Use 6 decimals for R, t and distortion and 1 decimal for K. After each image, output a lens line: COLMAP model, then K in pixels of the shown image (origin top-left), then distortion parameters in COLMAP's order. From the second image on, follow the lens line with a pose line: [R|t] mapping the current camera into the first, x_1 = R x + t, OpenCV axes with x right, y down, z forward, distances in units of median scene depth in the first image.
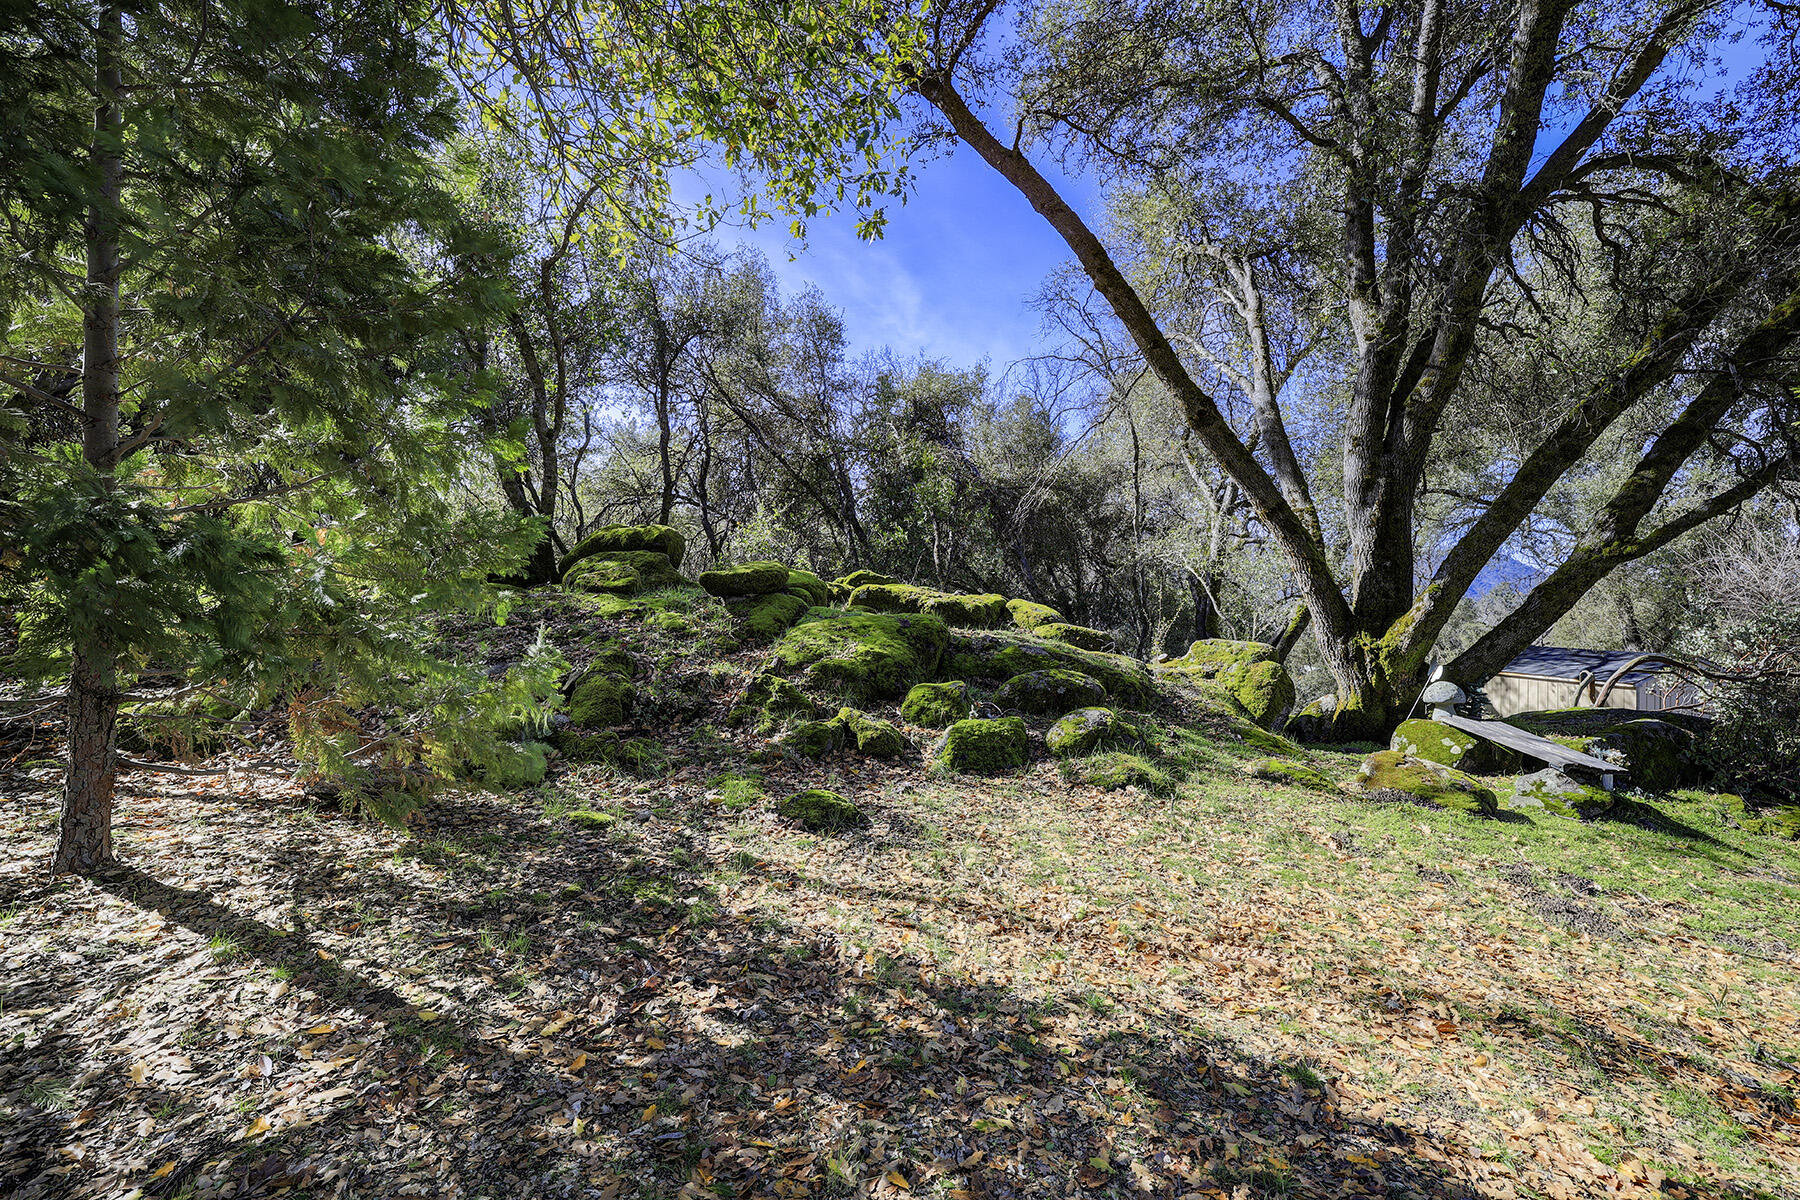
lens RADIAL K [[765.9, 0, 896.4], [0, 765.9, 597.9], [0, 0, 1]] dist [-0.000244, 0.000105]
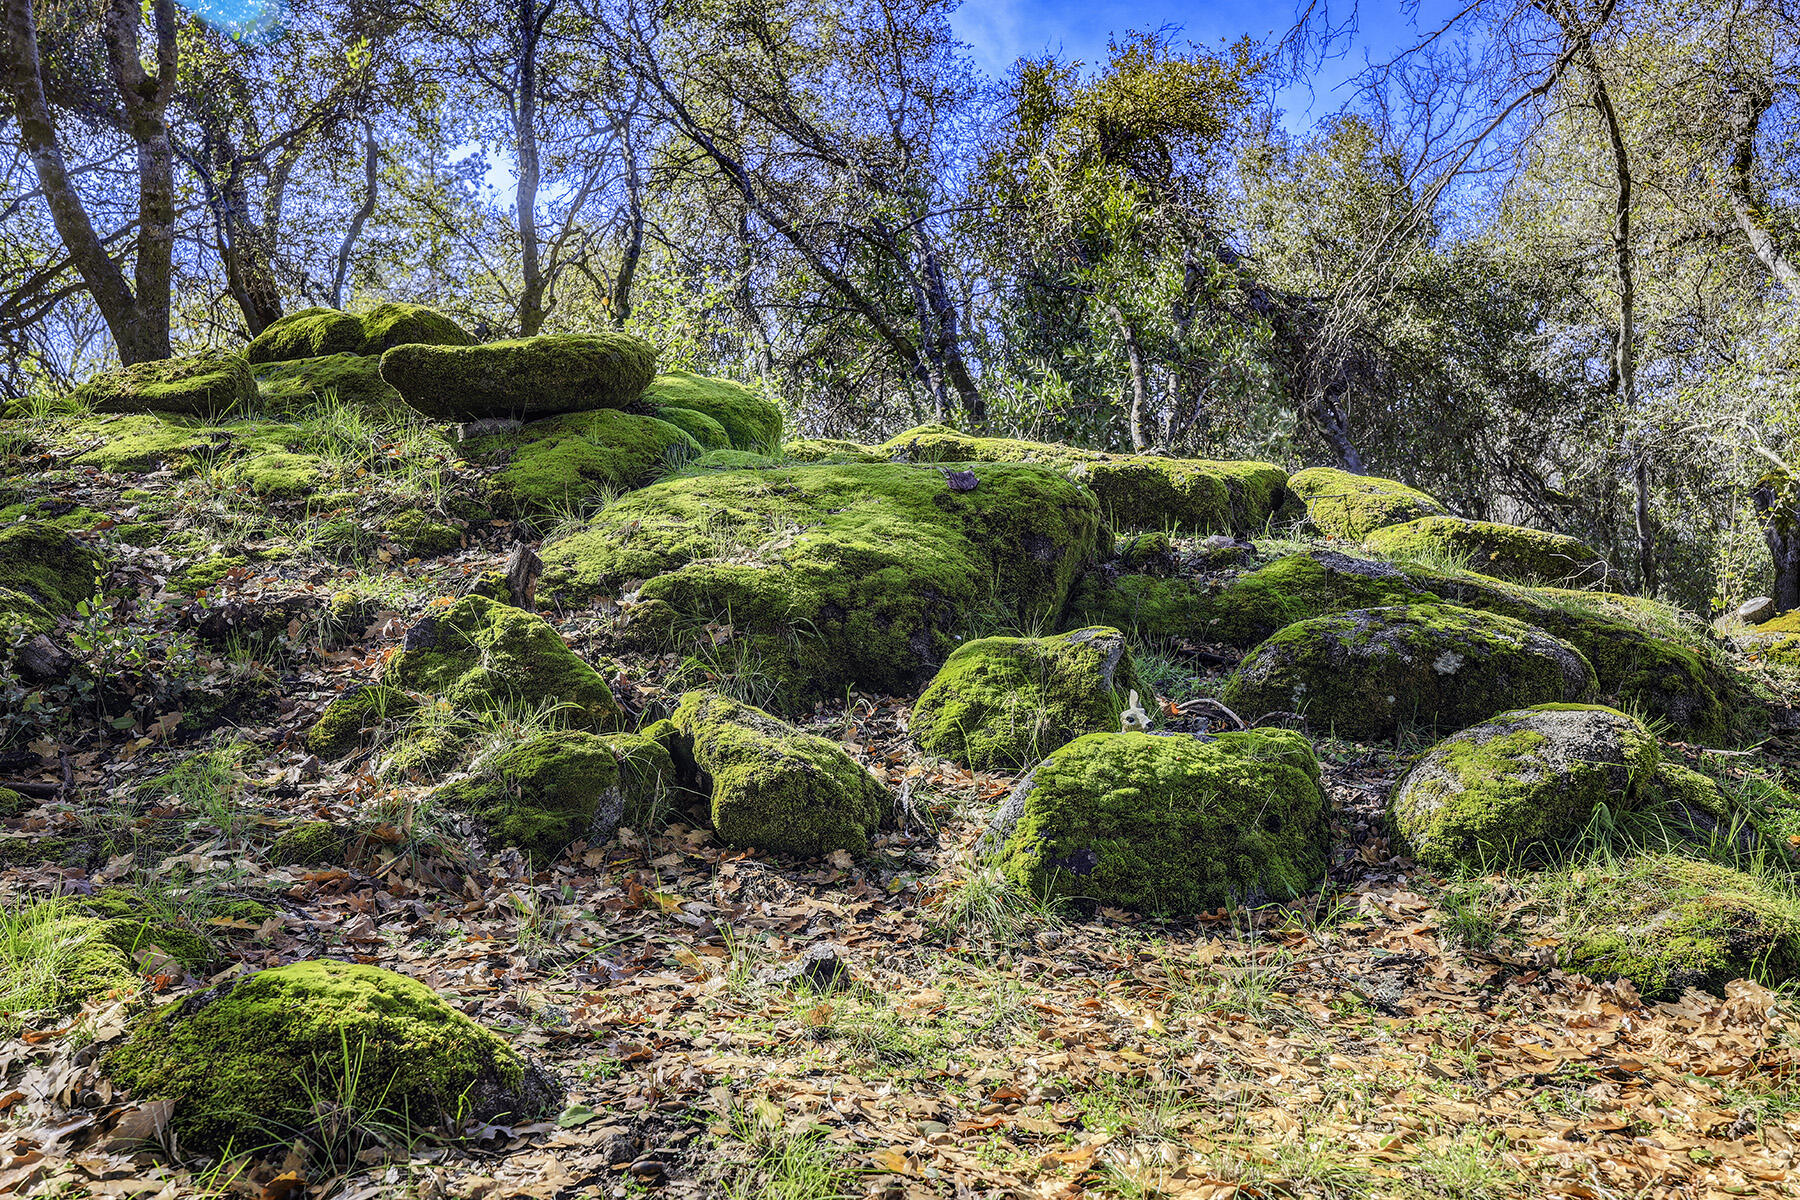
lens RADIAL K [[1487.4, 0, 901.2], [0, 1487.4, 603.0], [0, 0, 1]] dist [0.004939, 0.001090]
pose [[0.990830, -0.007656, -0.134900, 0.078968], [0.007916, 0.999968, 0.001394, 0.093275], [0.134885, -0.002450, 0.990858, 0.378105]]
